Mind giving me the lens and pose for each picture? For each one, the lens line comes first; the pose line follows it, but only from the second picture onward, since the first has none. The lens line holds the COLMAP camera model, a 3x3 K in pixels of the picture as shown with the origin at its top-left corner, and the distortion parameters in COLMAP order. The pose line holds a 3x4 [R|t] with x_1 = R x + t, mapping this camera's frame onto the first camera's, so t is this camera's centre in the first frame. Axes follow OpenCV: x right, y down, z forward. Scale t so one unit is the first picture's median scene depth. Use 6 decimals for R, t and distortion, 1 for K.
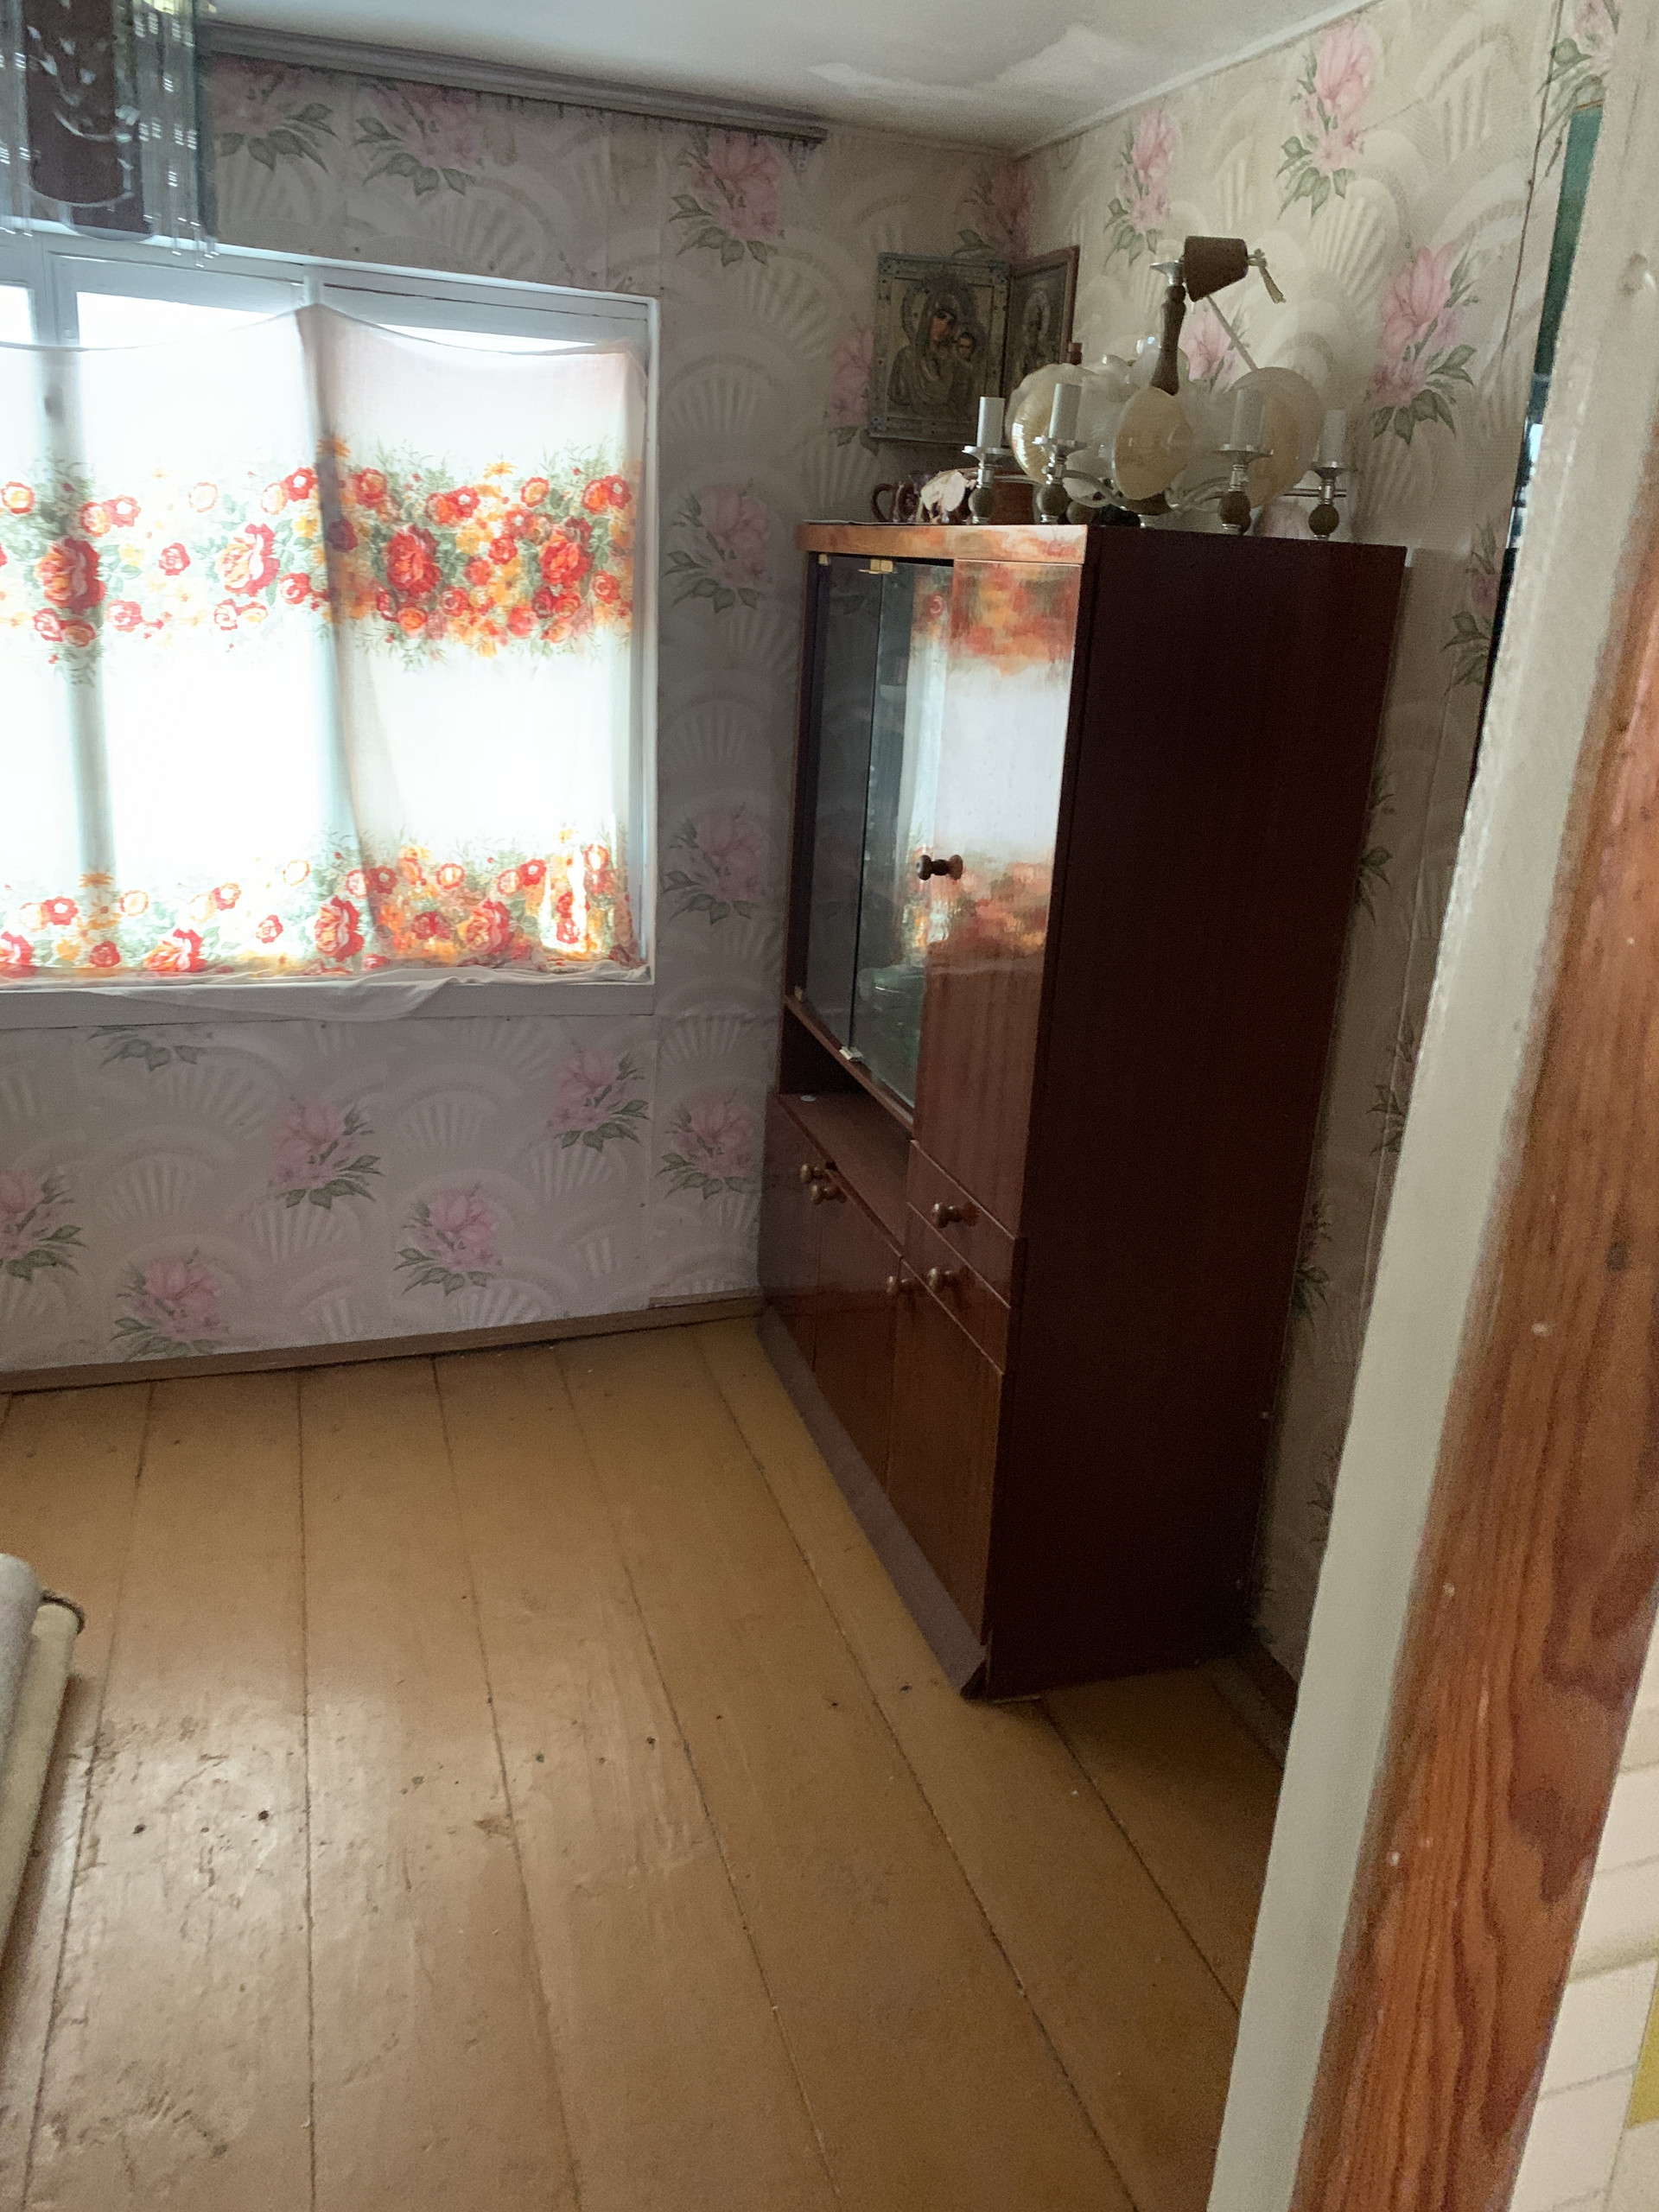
lens RADIAL K [[1690.5, 0, 827.4], [0, 1690.5, 1083.7], [0, 0, 1]] dist [0.006442, 0.000863]
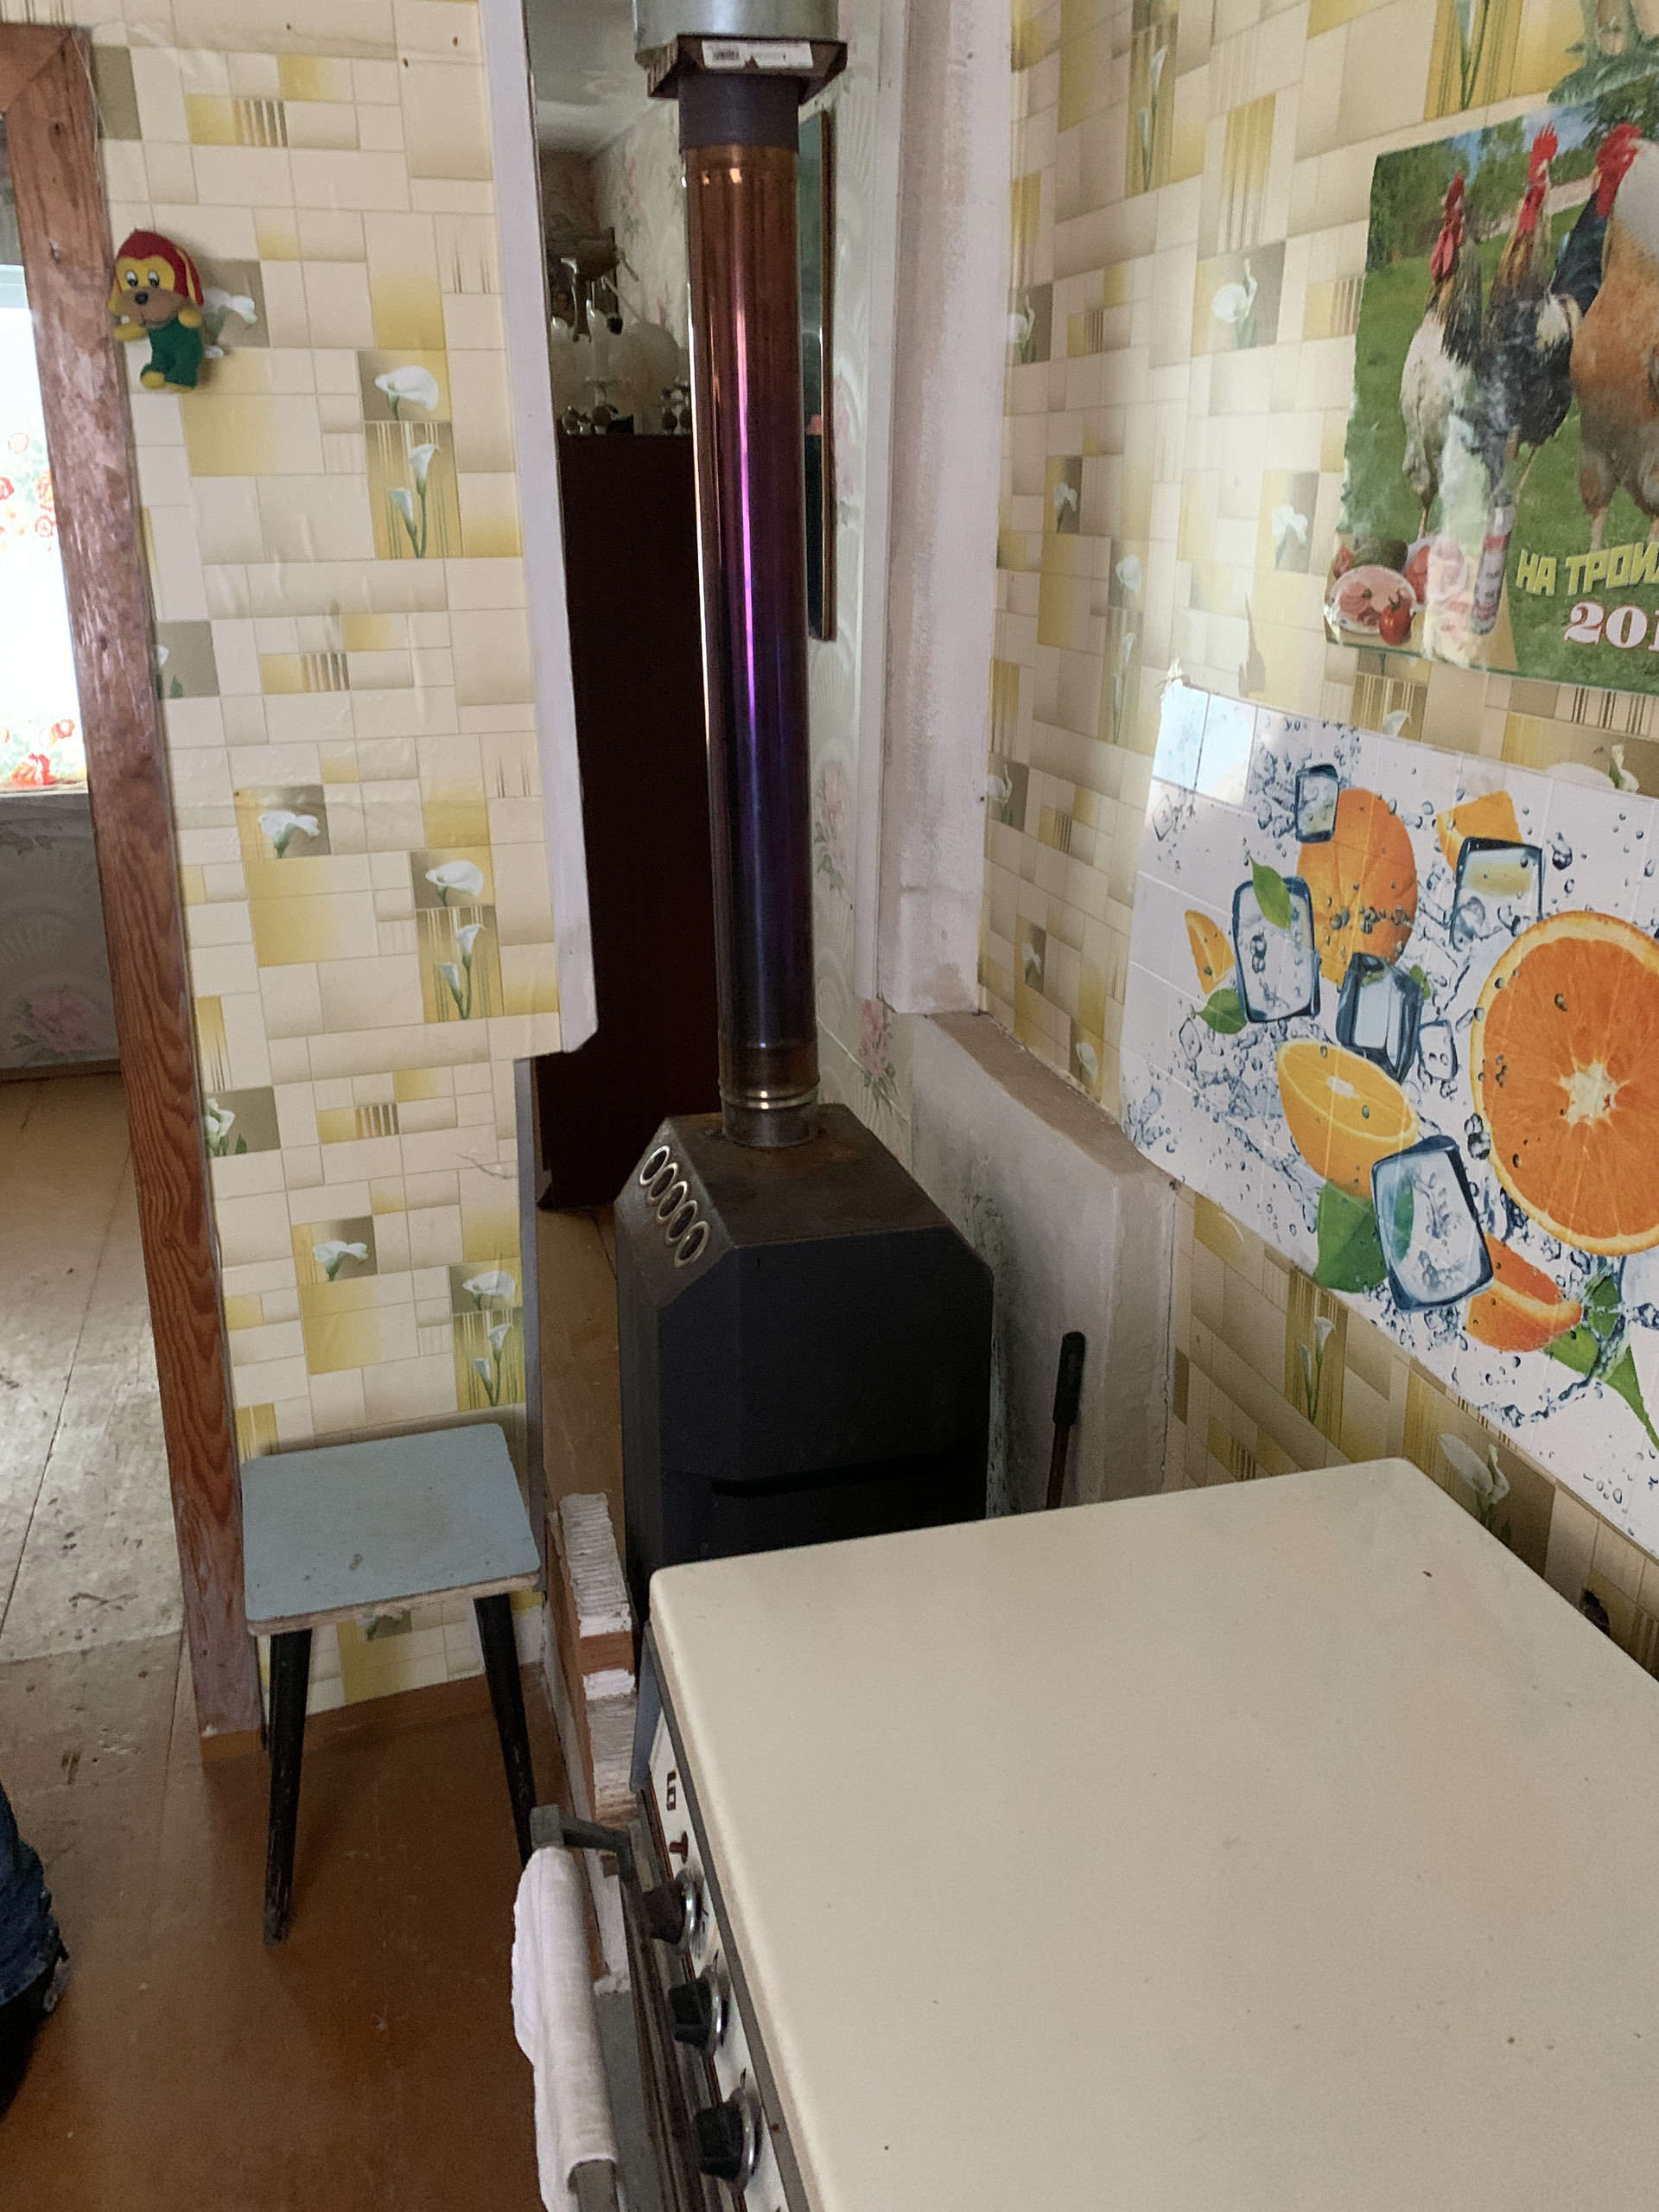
lens RADIAL K [[1677.1, 0, 824.2], [0, 1677.1, 1068.2], [0, 0, 1]] dist [0.009996, -0.001950]
pose [[0.998420, -0.047975, -0.029270, 0.321294], [0.049339, 0.997638, 0.047793, 0.143232], [0.026908, -0.049161, 0.998428, -0.418946]]
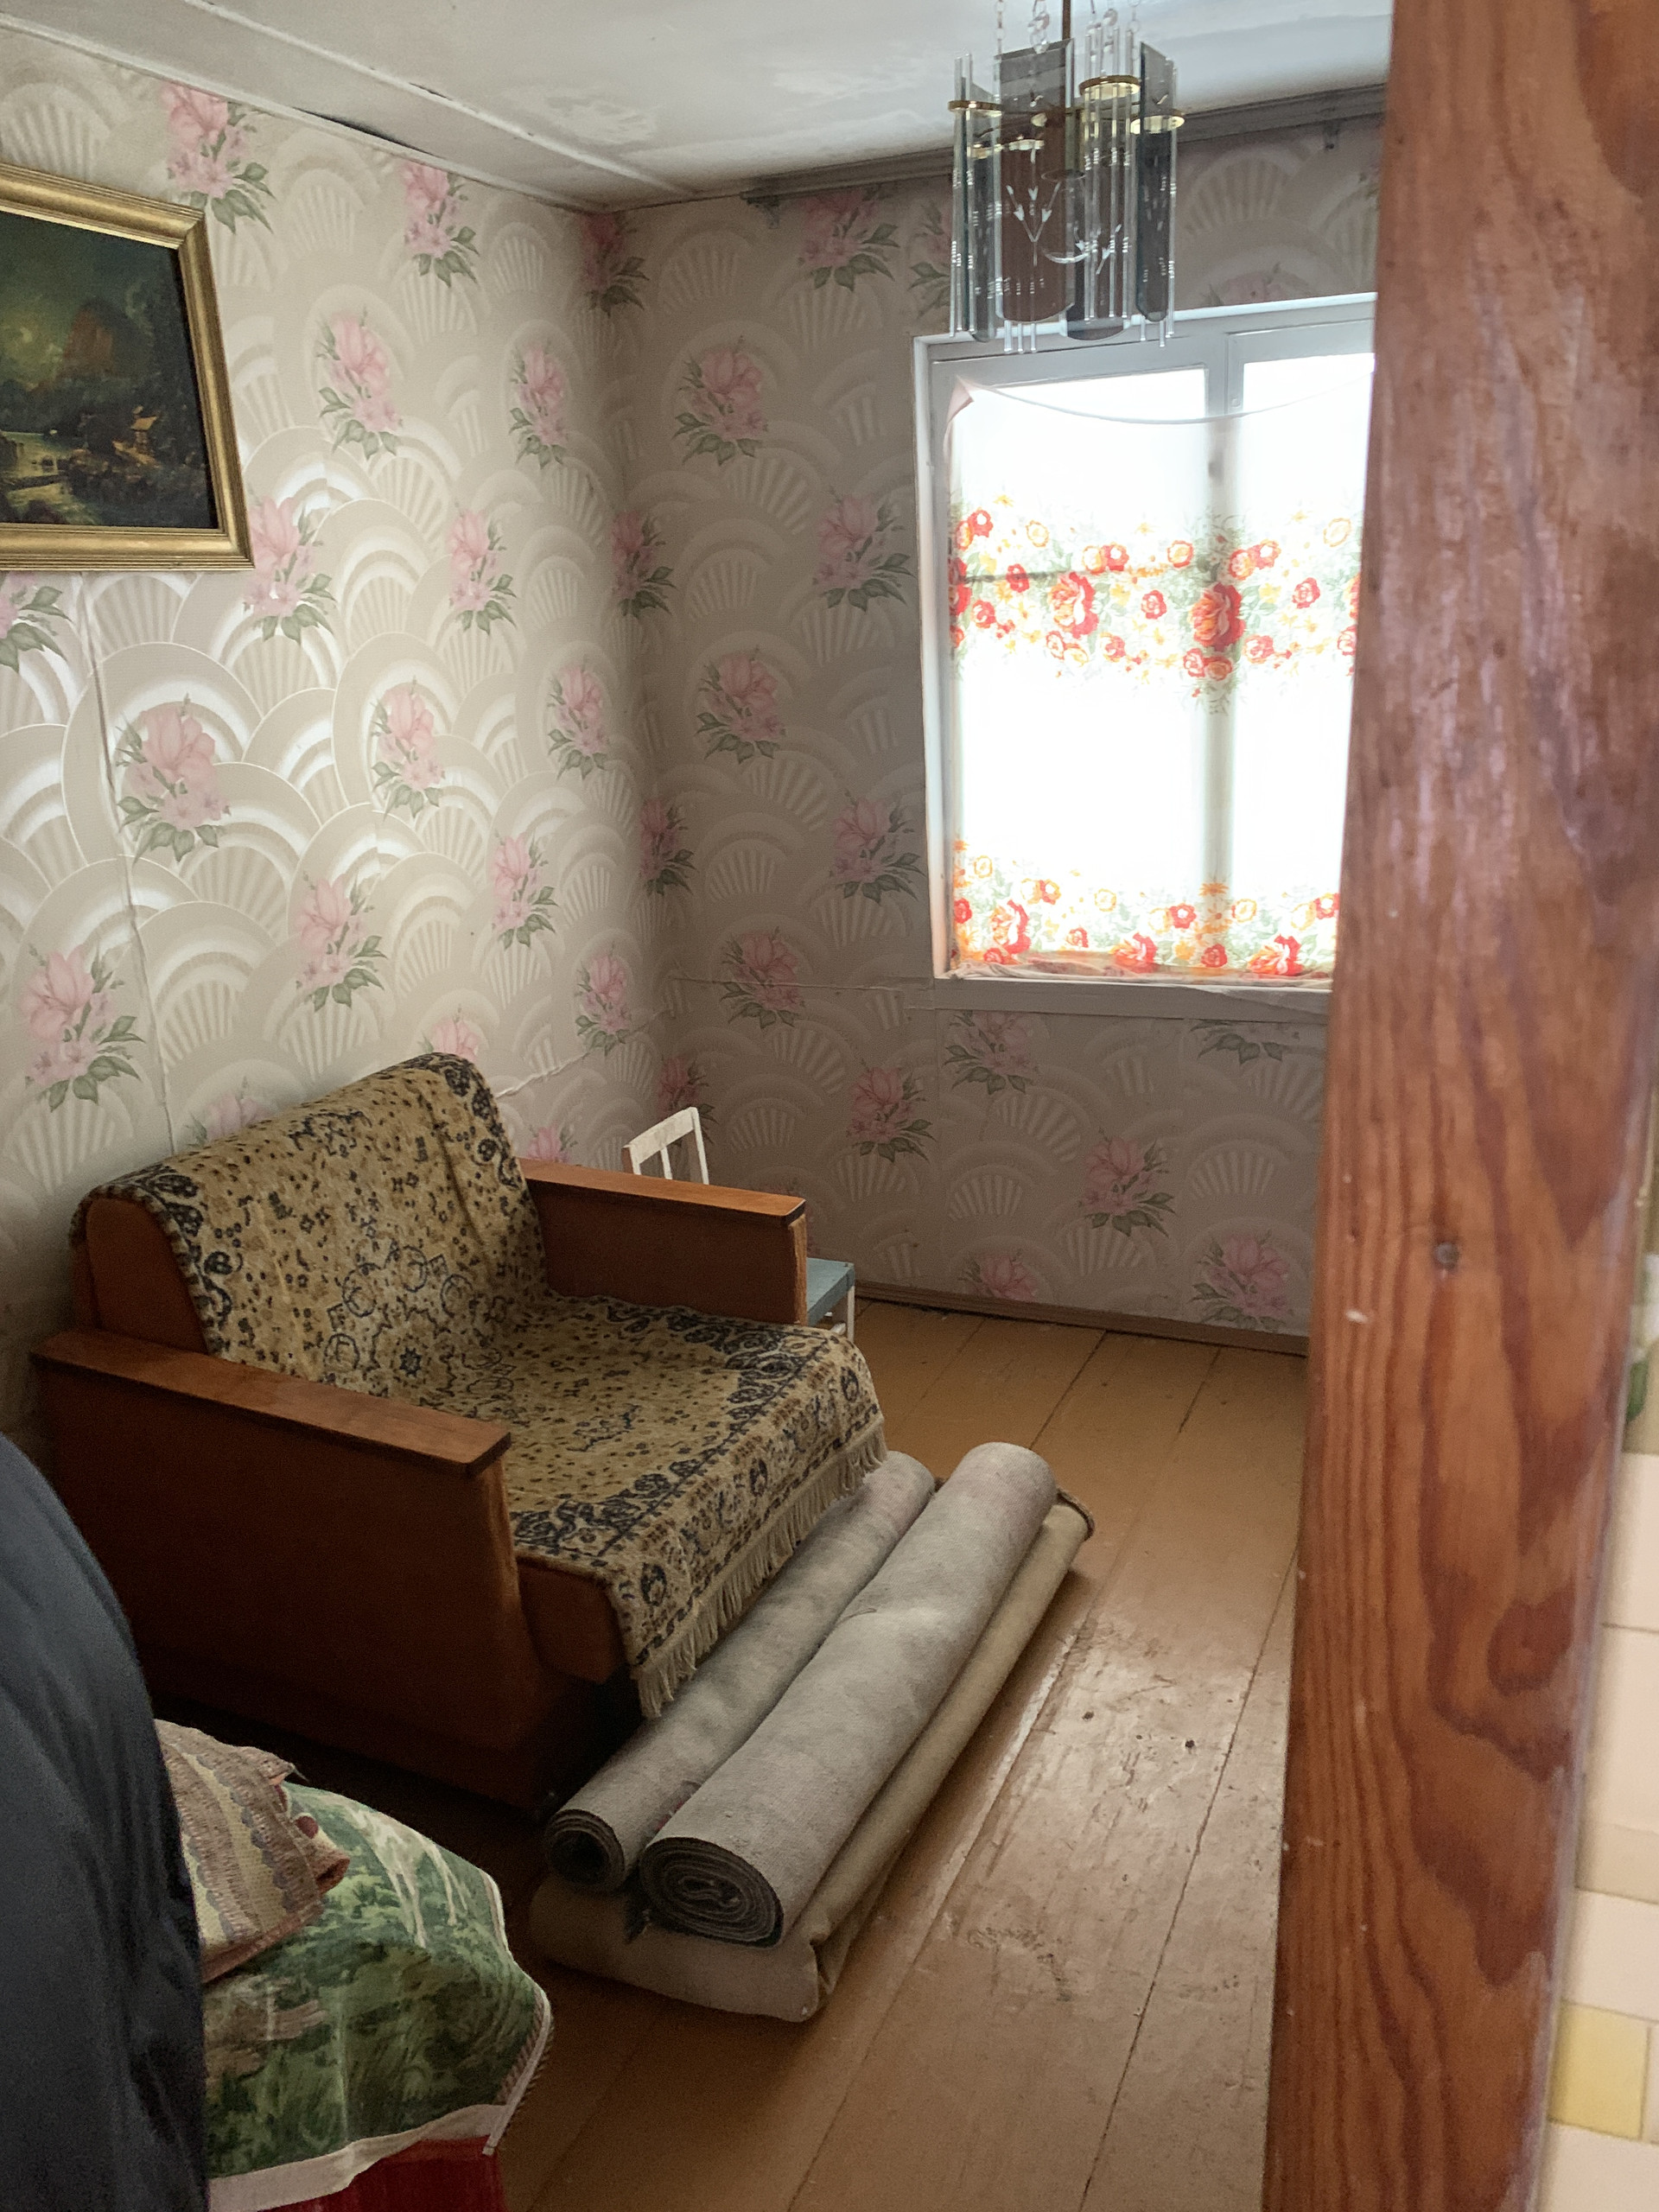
lens RADIAL K [[1663.6, 0, 834.1], [0, 1663.6, 1073.5], [0, 0, 1]] dist [0.084190, -0.155344]
pose [[0.748442, 0.089684, -0.657108, 0.120055], [-0.100423, 0.994715, 0.021380, 0.002462], [0.655553, 0.049987, 0.753493, 0.010700]]
